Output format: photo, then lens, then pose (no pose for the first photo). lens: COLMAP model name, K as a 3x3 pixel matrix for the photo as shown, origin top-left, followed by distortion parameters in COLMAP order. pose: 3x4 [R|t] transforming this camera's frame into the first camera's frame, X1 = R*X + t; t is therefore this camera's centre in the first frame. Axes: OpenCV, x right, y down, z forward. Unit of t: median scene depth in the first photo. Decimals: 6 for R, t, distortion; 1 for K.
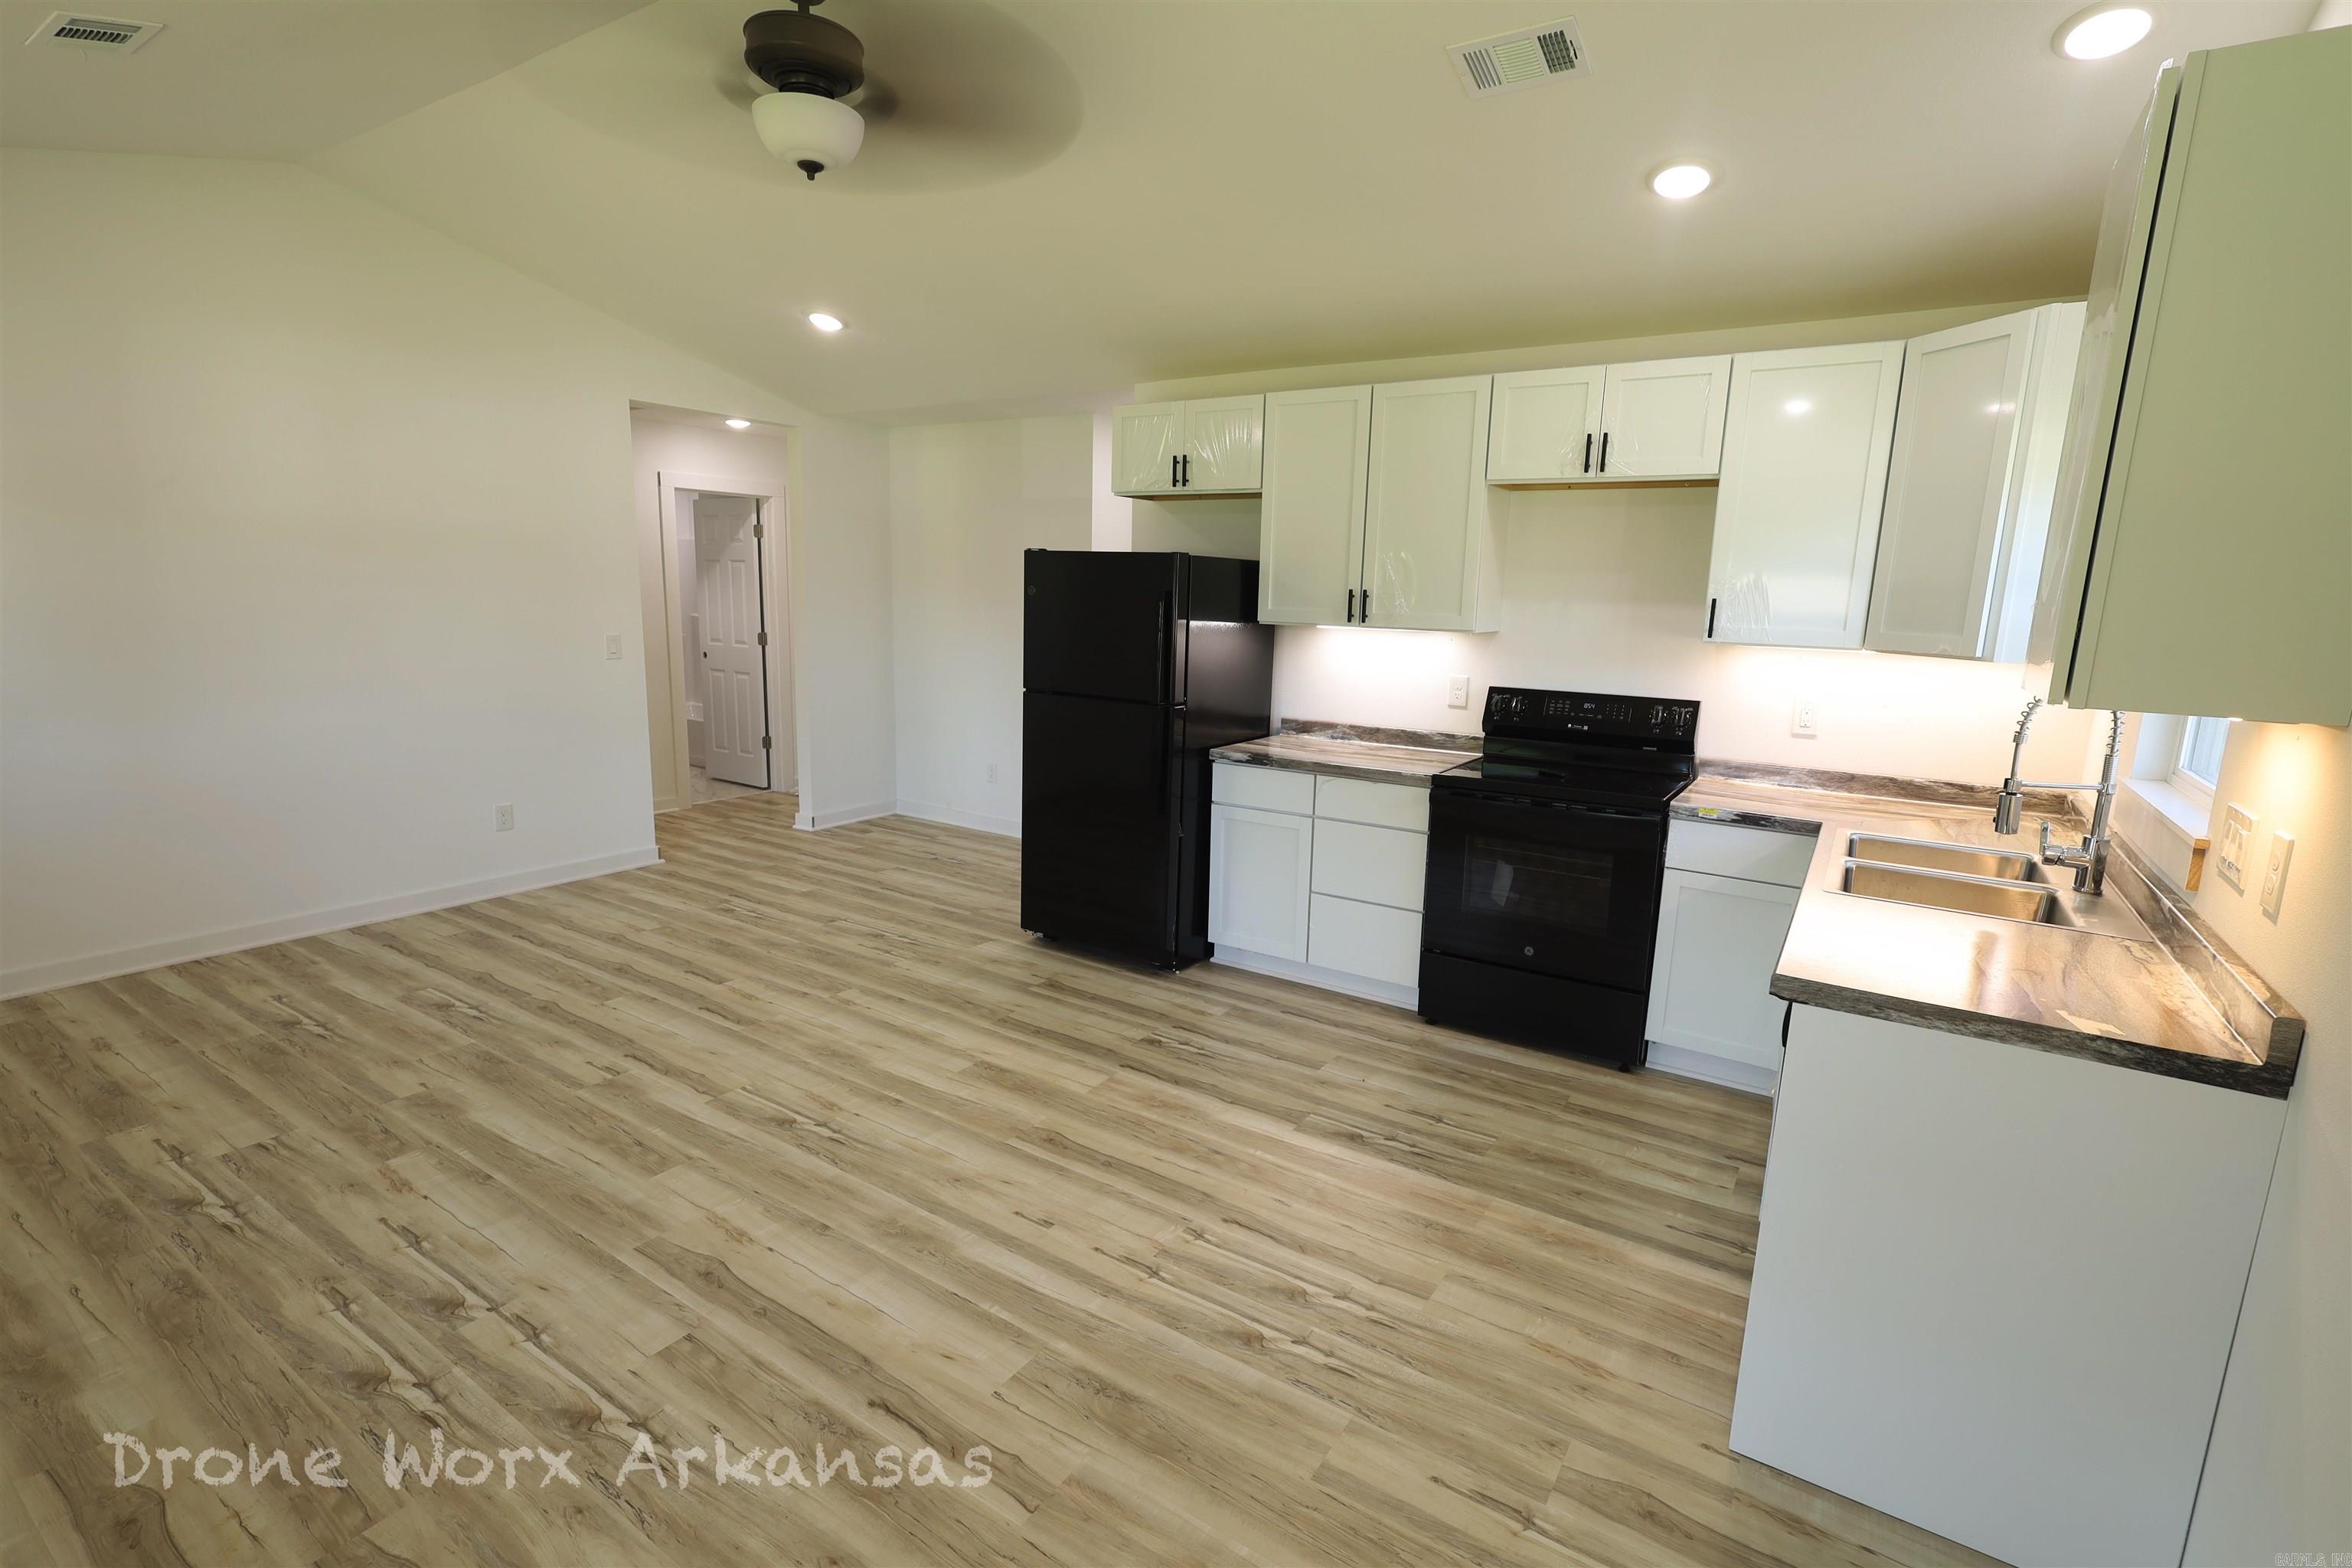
lens RADIAL K [[1087.6, 0, 1177.8], [0, 1087.6, 783.2], [0, 0, 1]] dist [0.001412, 0.001617]
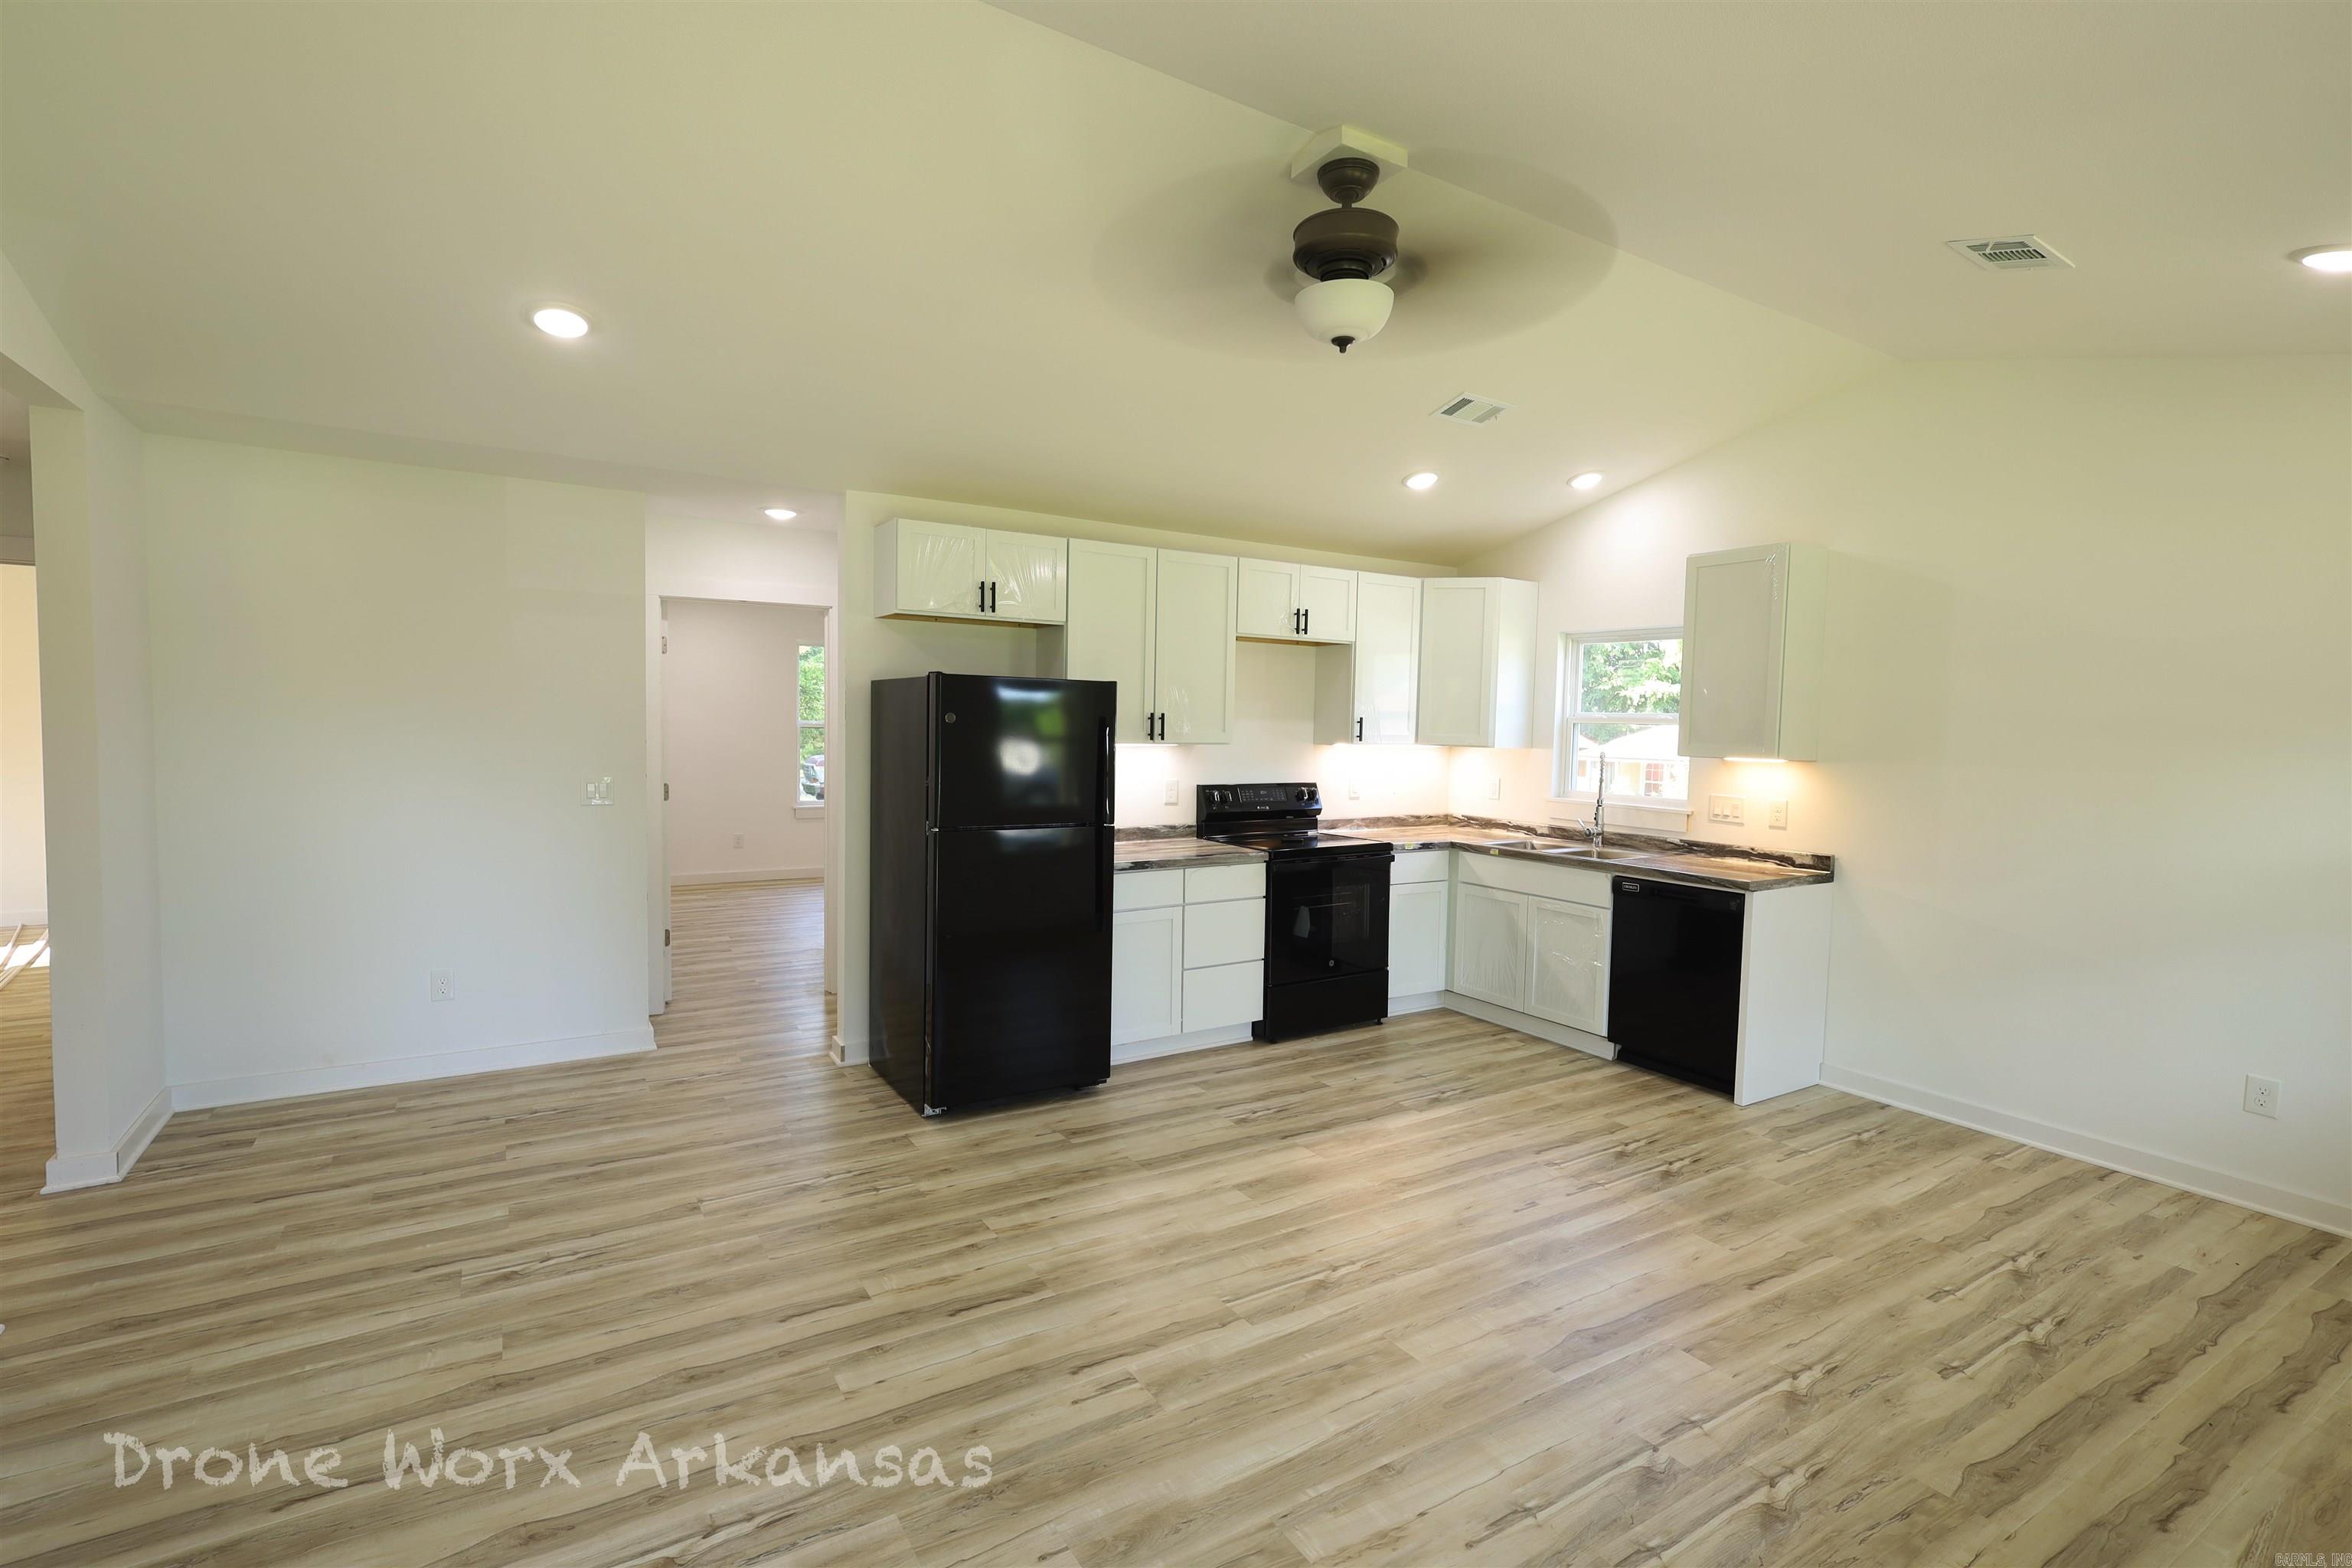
lens RADIAL K [[1087.6, 0, 1174.5], [0, 1087.6, 780.0], [0, 0, 1]] dist [0.001412, 0.001617]
pose [[0.416261, -0.068694, 0.906647, -1.004183], [0.155425, 0.987841, 0.003487, -0.115872], [-0.895863, 0.139464, 0.421877, 0.532844]]
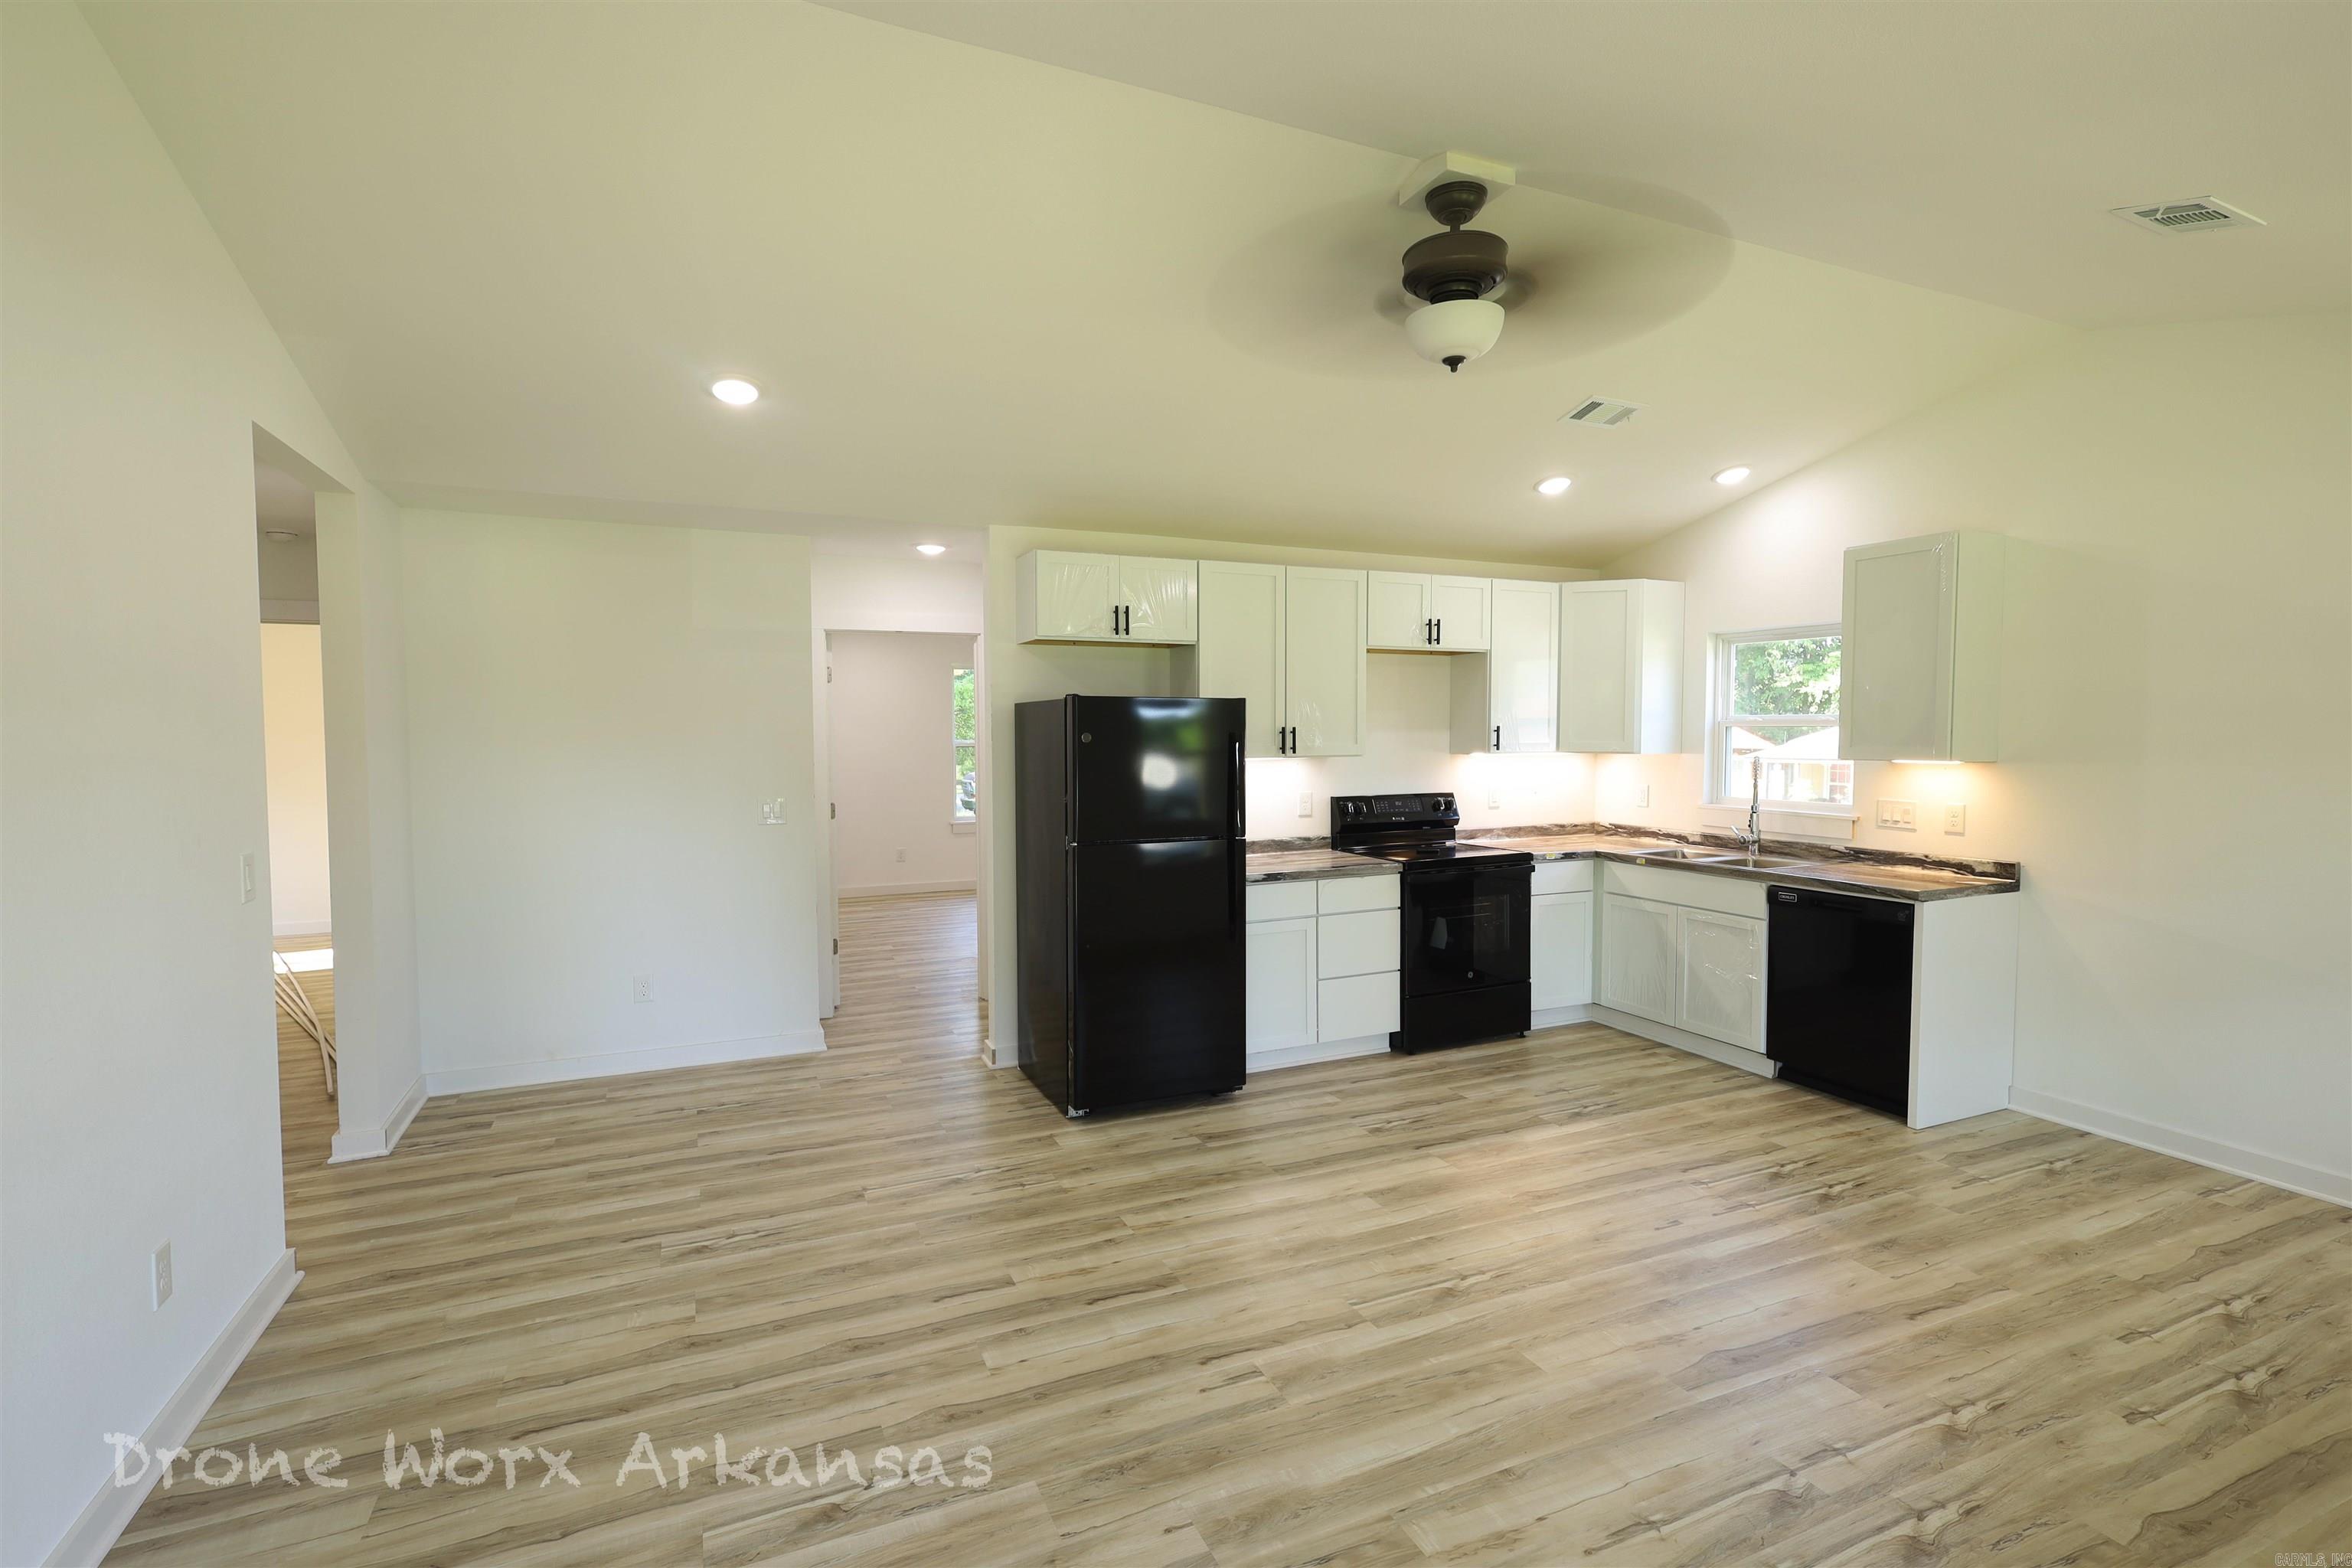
lens RADIAL K [[1087.6, 0, 1174.0], [0, 1087.6, 779.7], [0, 0, 1]] dist [0.001412, 0.001617]
pose [[0.535399, -0.067810, 0.841873, -1.022100], [0.170007, 0.985023, -0.028778, -0.116147], [-0.827312, 0.158532, 0.538908, 0.500461]]
